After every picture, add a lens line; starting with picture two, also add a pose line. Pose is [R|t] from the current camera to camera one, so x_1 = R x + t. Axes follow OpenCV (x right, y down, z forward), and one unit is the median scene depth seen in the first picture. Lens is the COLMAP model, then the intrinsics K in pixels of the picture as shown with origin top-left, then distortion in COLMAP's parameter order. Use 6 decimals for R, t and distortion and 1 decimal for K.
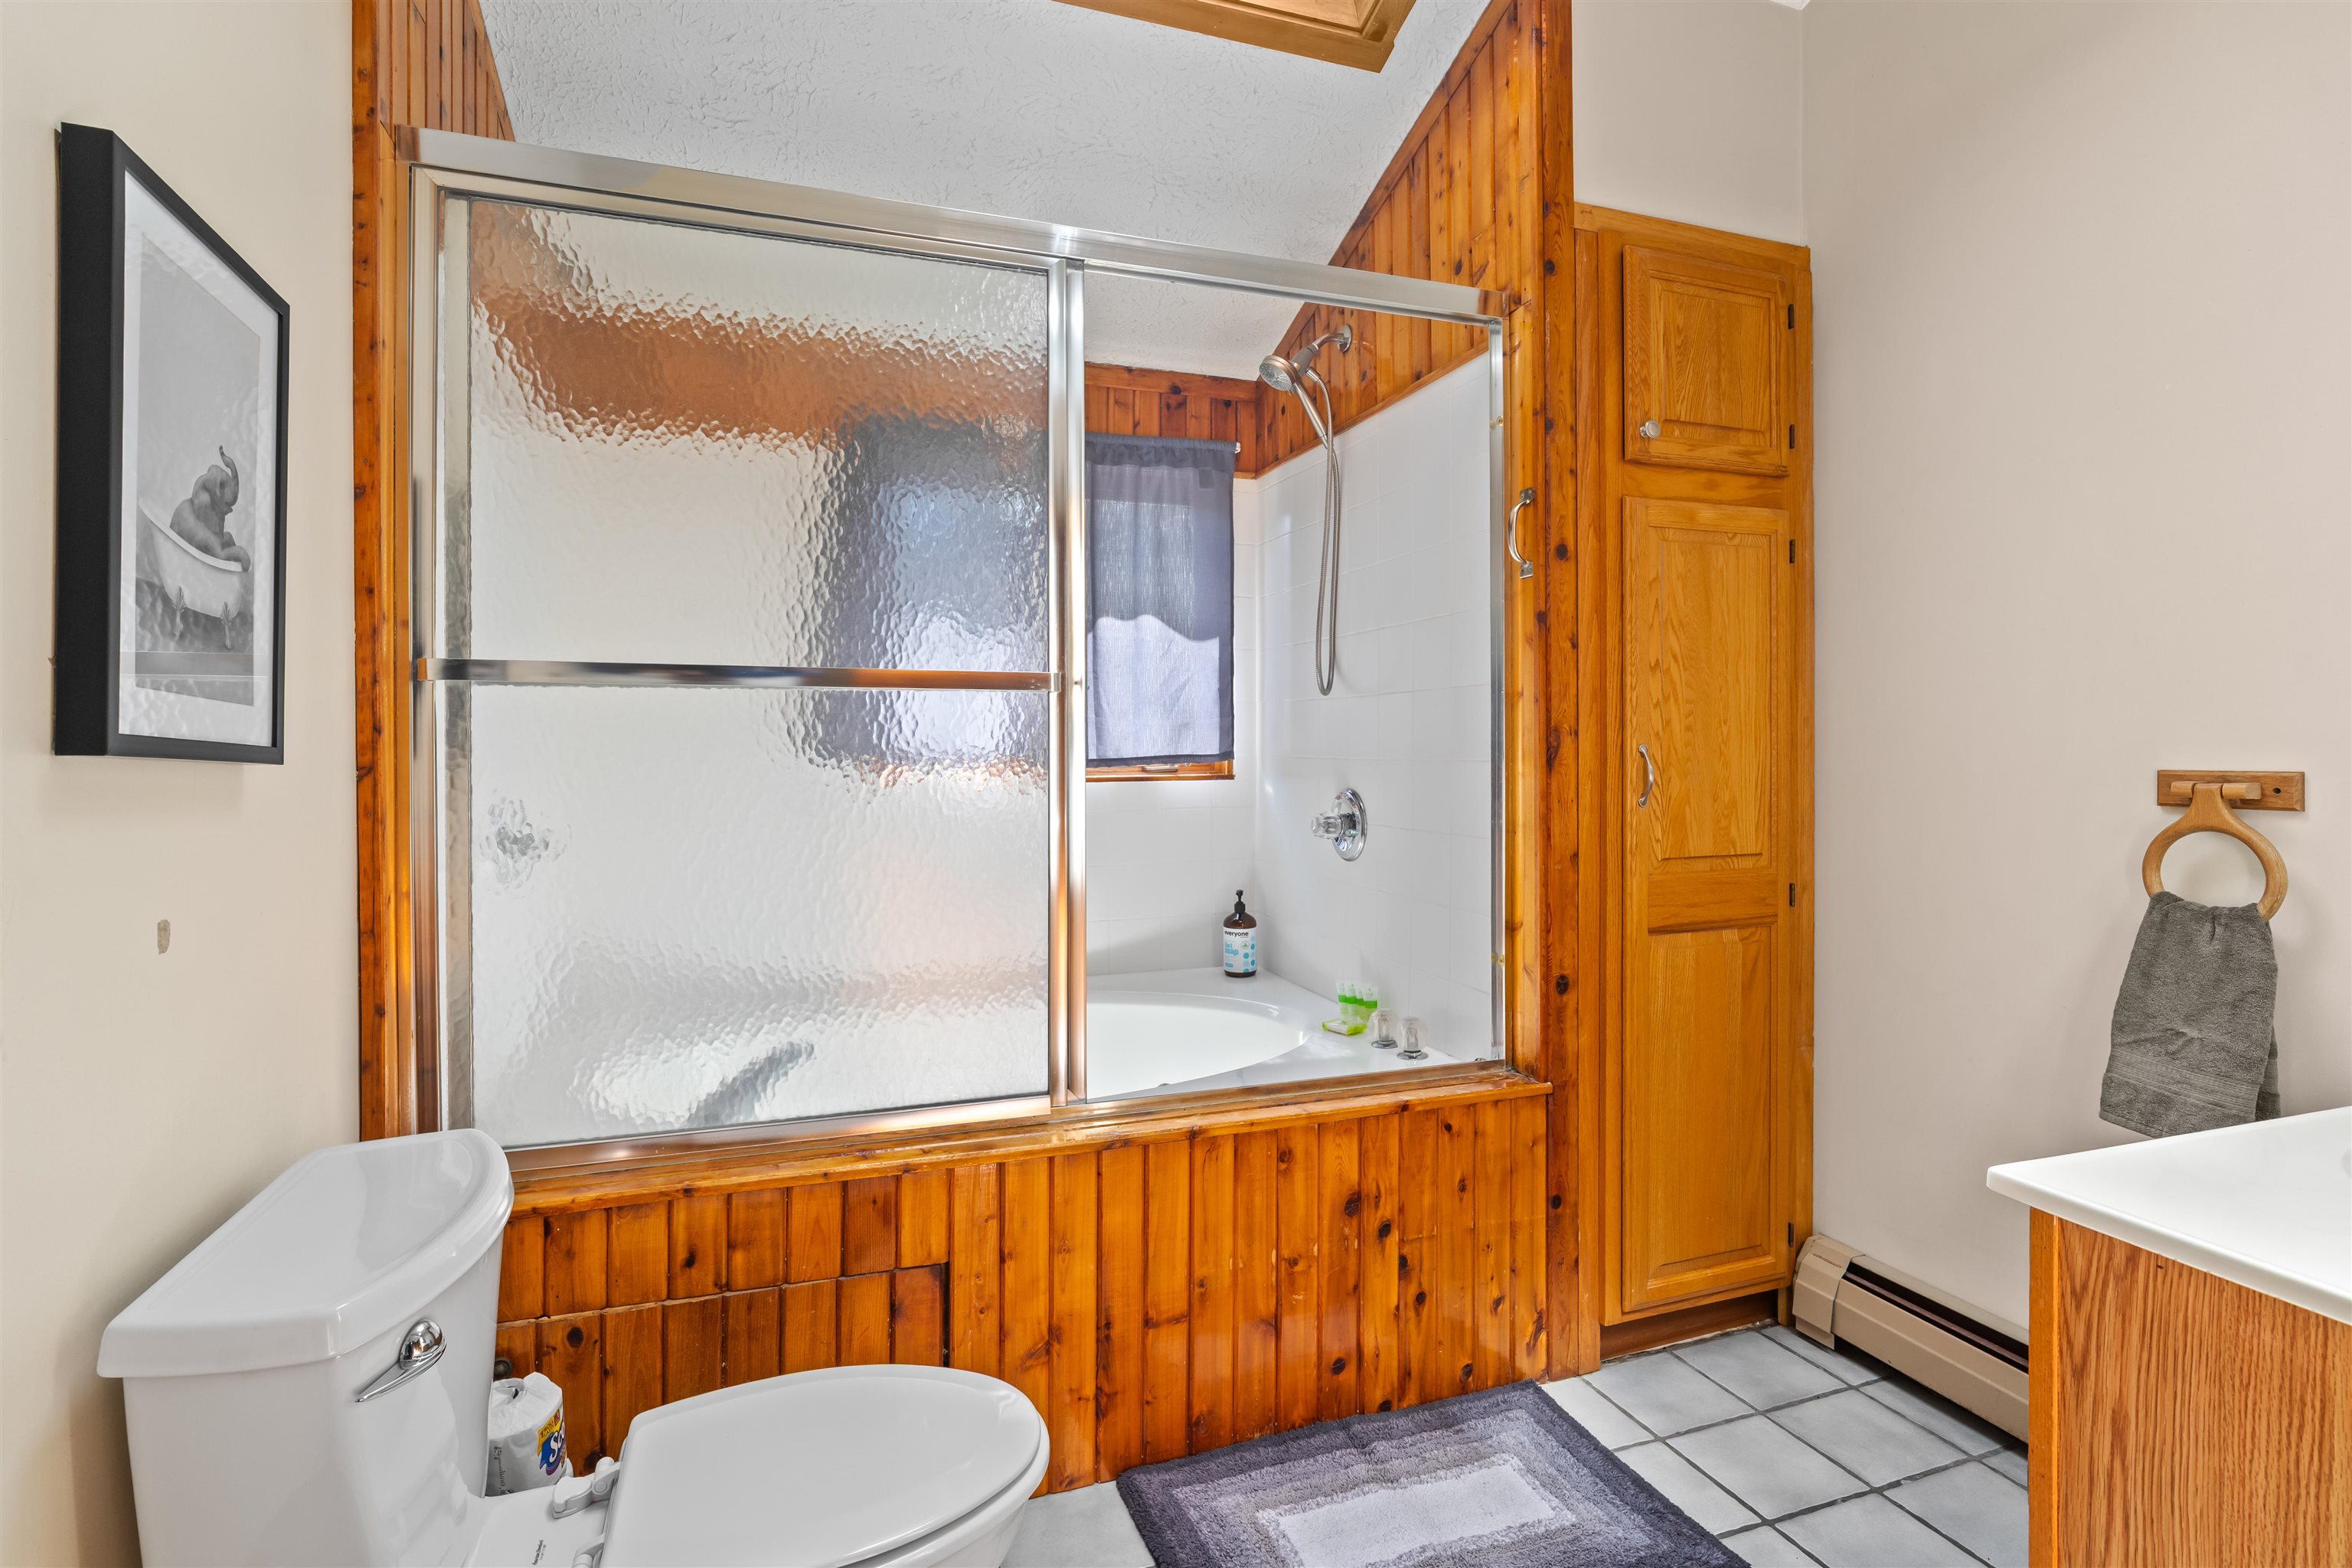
lens RADIAL K [[1129.2, 0, 1180.3], [0, 1129.2, 743.0], [0, 0, 1]] dist [-0.014883, 0.008049]
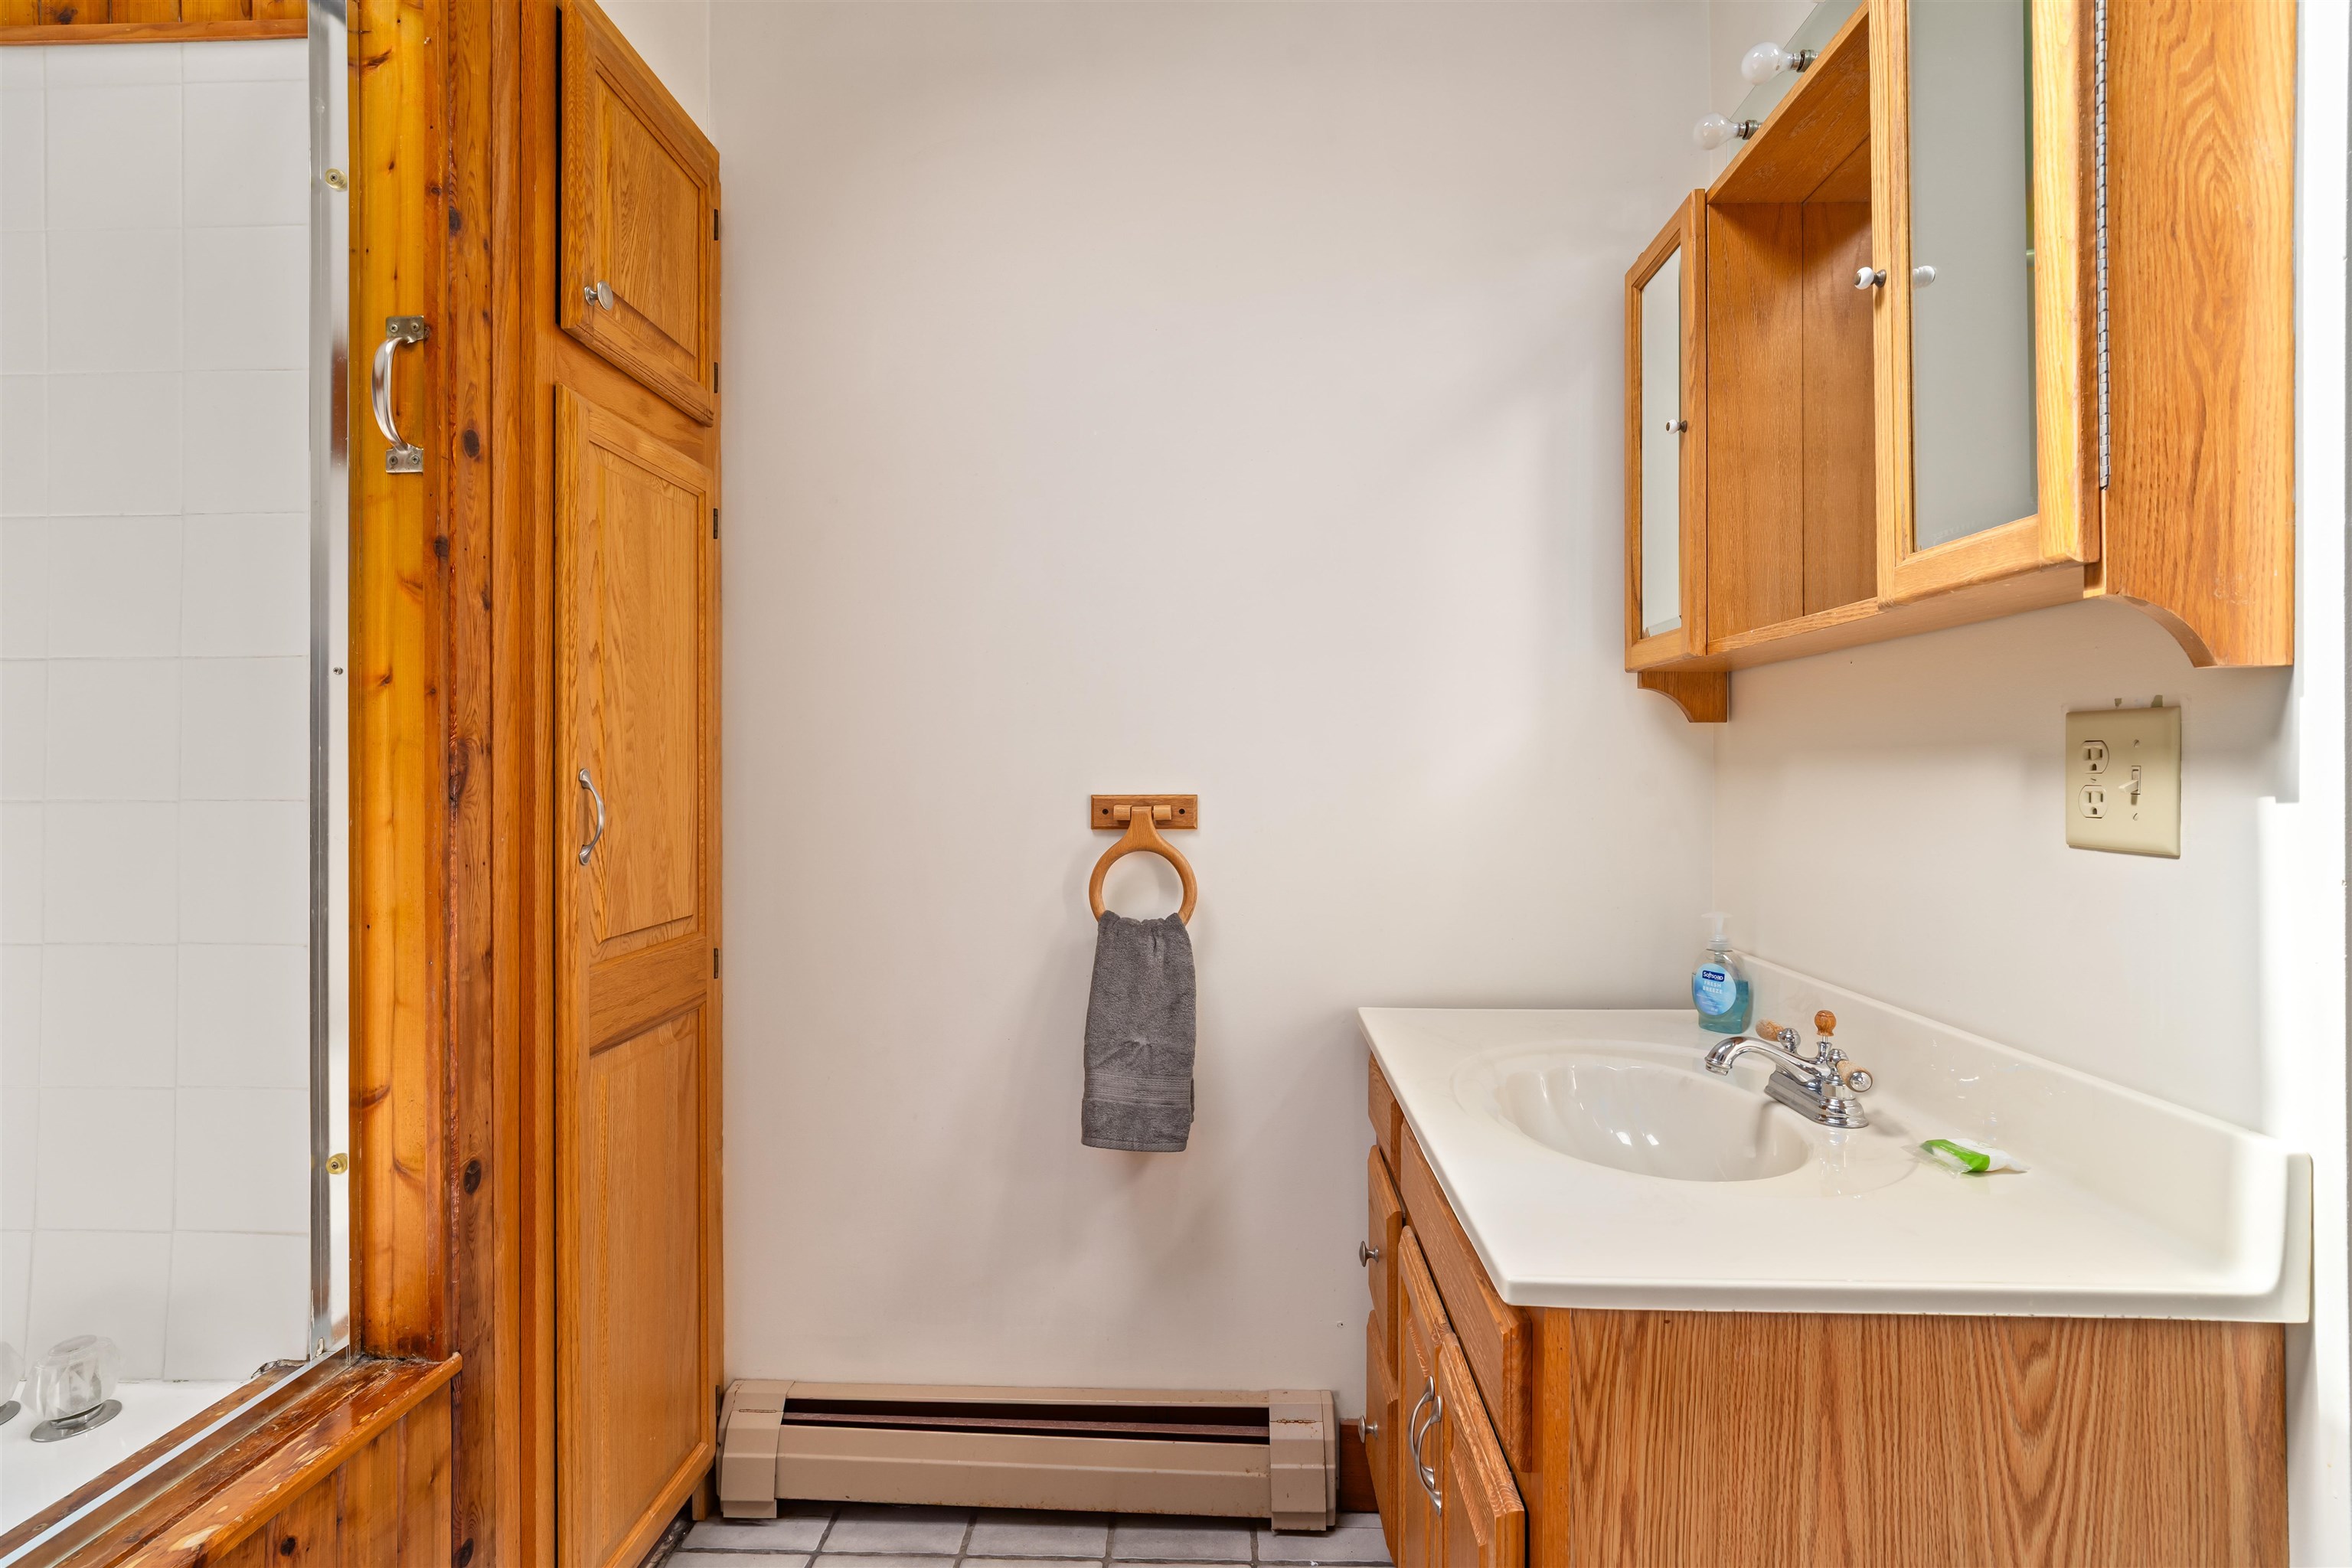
lens RADIAL K [[1146.9, 0, 1176.1], [0, 1146.9, 764.1], [0, 0, 1]] dist [-0.020142, 0.009827]
pose [[0.379306, 0.007544, 0.925241, -0.073035], [-0.001537, 0.999971, -0.007523, 0.002662], [-0.925270, 0.001432, 0.379306, 0.430390]]
